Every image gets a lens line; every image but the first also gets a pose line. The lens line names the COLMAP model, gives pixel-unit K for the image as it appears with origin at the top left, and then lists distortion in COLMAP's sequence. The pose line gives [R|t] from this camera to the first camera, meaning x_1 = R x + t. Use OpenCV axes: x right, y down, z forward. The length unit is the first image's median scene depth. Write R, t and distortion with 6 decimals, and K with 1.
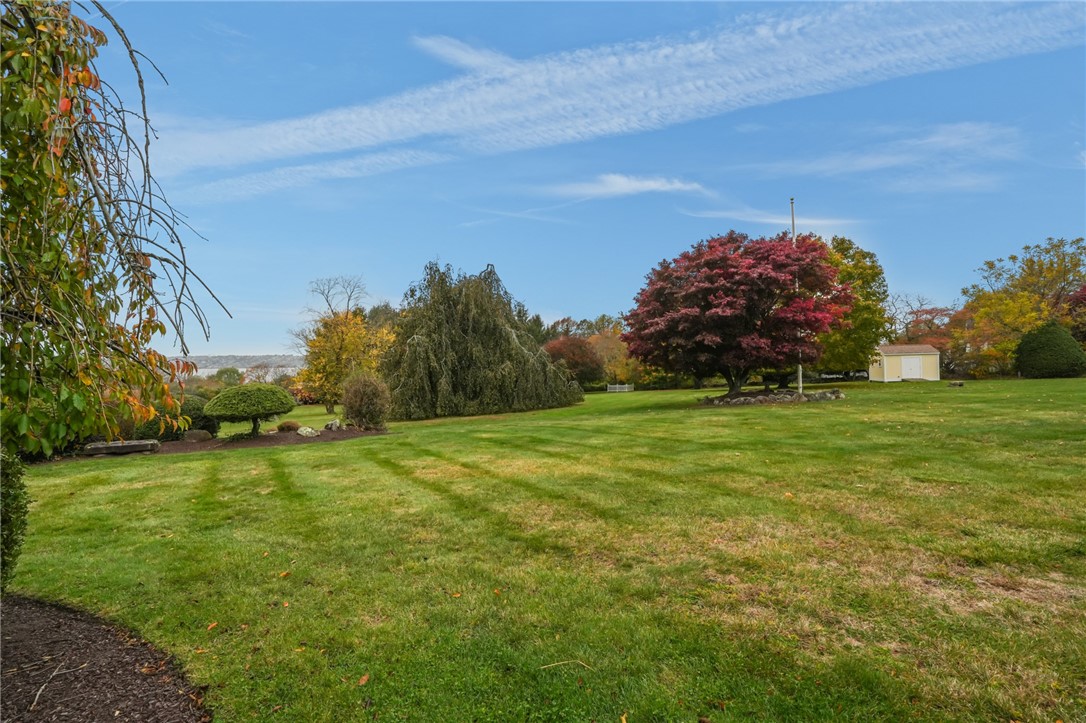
lens RADIAL K [[505.0, 0, 543.0], [0, 505.0, 361.5], [0, 0, 1]] dist [-0.059591, 0.000453]
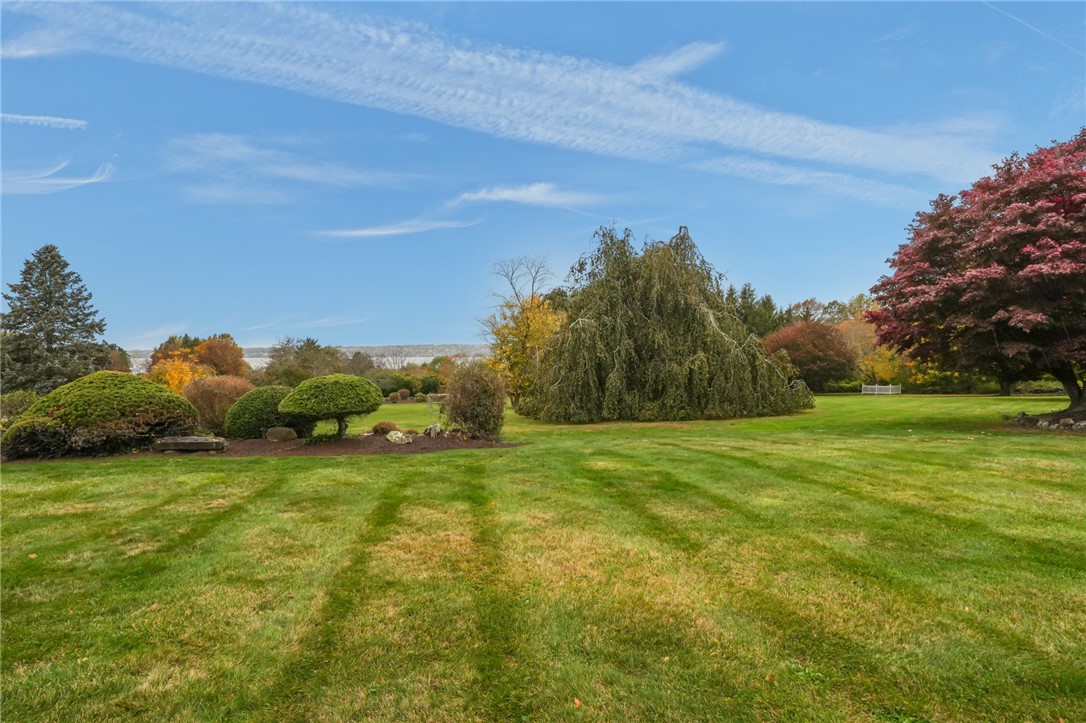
lens RADIAL K [[564.9, 0, 542.6], [0, 564.9, 348.9], [0, 0, 1]] dist [-0.058289, 0.025840]
pose [[0.919833, 0.007632, -0.392235, 0.043689], [-0.009997, 0.999942, -0.003987, 0.001256], [0.392182, 0.007589, 0.919856, 0.136237]]
